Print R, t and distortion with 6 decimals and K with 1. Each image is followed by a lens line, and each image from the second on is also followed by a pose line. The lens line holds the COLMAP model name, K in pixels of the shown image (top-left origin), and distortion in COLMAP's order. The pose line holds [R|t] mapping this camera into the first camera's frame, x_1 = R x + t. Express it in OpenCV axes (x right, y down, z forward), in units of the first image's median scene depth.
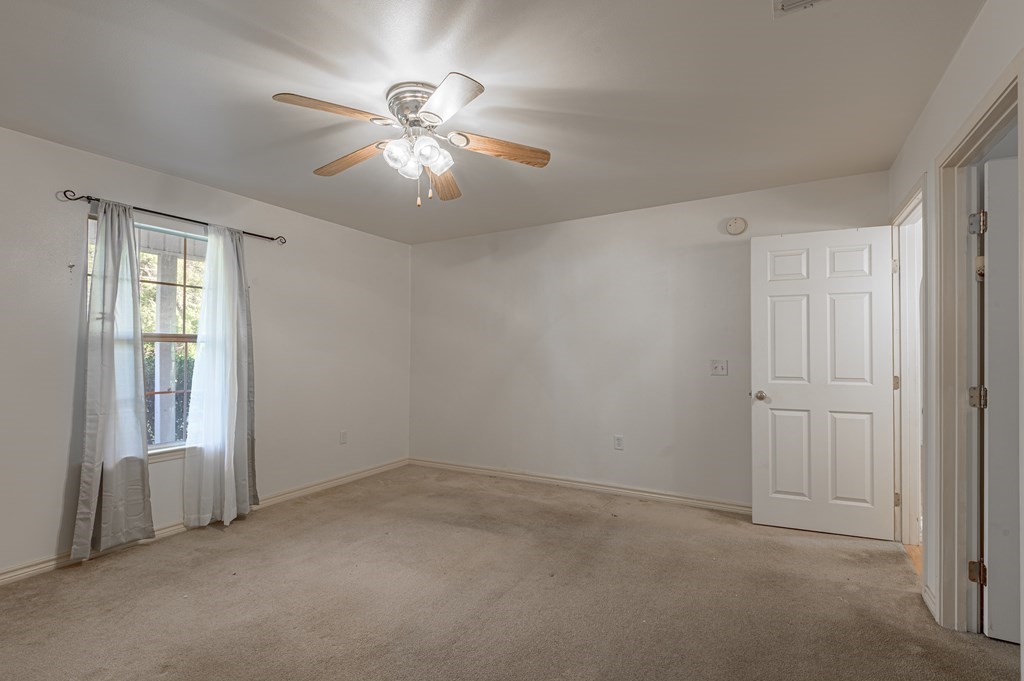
lens RADIAL K [[474.7, 0, 513.9], [0, 474.7, 355.6], [0, 0, 1]] dist [-0.001463, -0.001499]
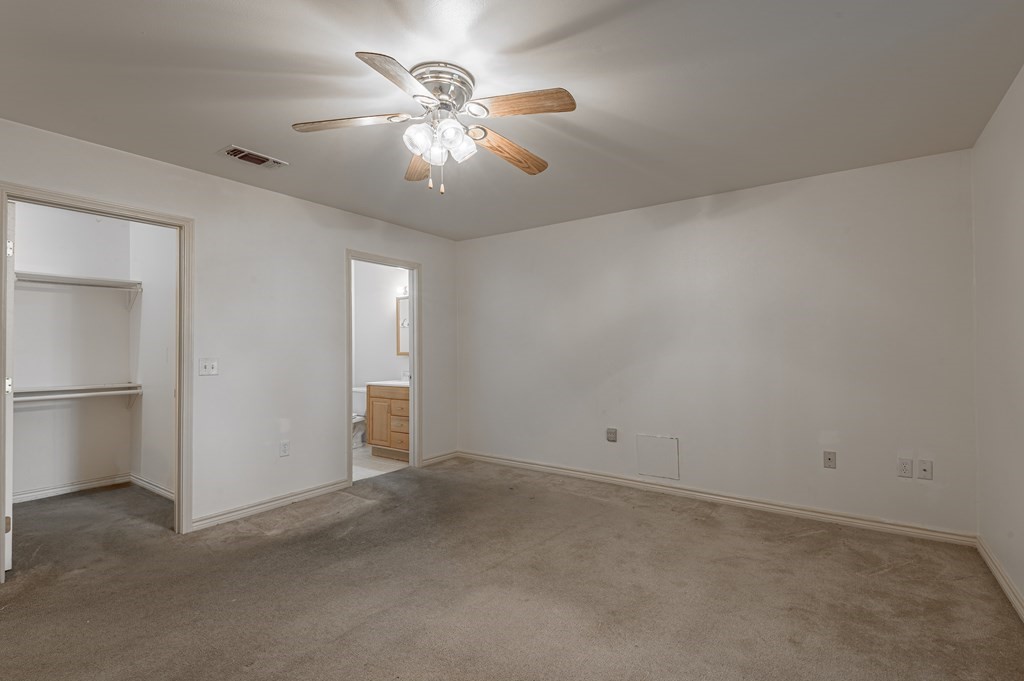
lens RADIAL K [[471.9, 0, 500.2], [0, 471.9, 342.5], [0, 0, 1]] dist [0.000167, -0.000990]
pose [[-0.992670, 0.003468, 0.120804, -0.306953], [0.003449, 0.999994, -0.000364, -0.014772], [-0.120804, 0.000055, -0.992676, 1.319444]]
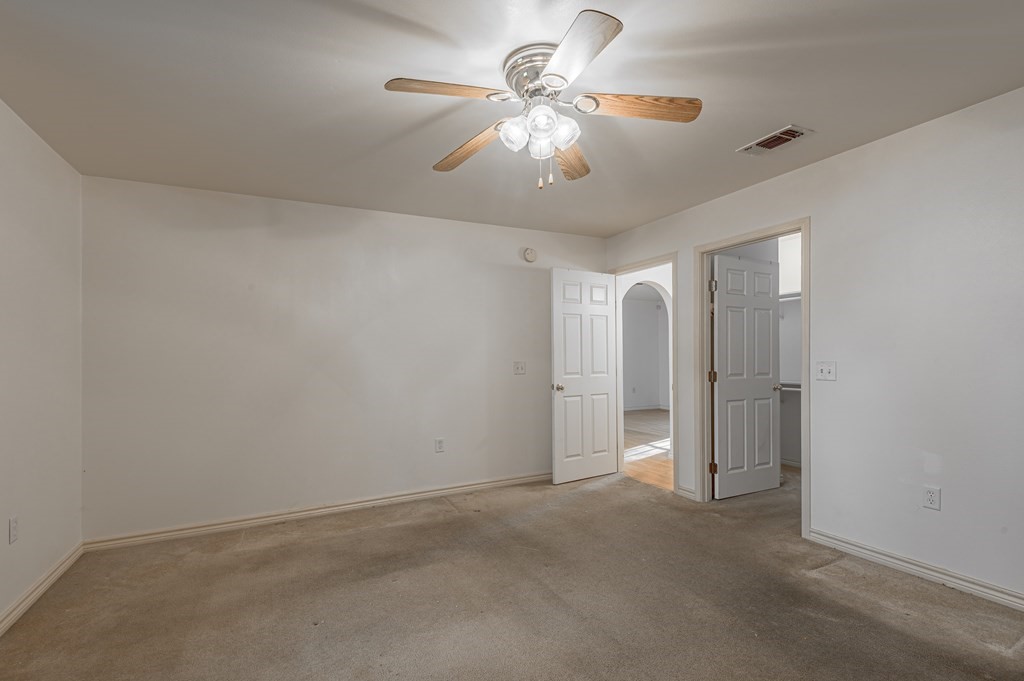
lens RADIAL K [[469.4, 0, 515.2], [0, 469.4, 365.3], [0, 0, 1]] dist [0.018395, -0.000813]
pose [[0.549978, -0.025257, 0.834797, -0.663698], [0.018448, 0.999666, 0.018091, -0.004037], [-0.834975, 0.005451, 0.550261, 0.387959]]
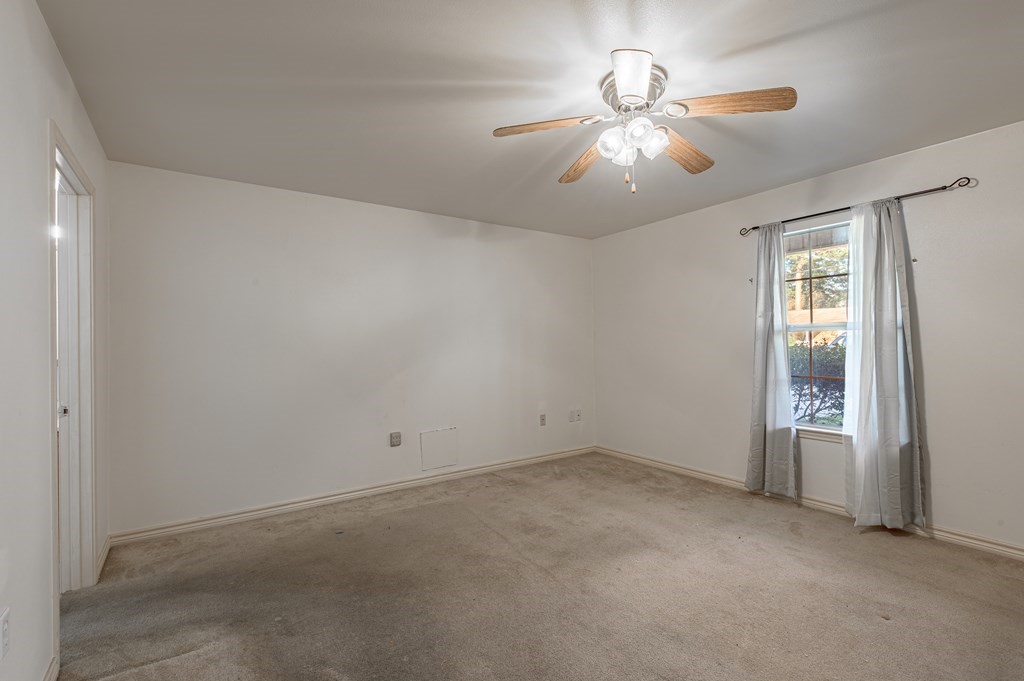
lens RADIAL K [[471.9, 0, 500.2], [0, 471.9, 342.5], [0, 0, 1]] dist [0.000167, -0.000990]
pose [[-0.459308, 0.001519, -0.888276, 0.529347], [0.010146, 0.999942, -0.003536, -0.004795], [0.888219, -0.010637, -0.459297, 0.797598]]
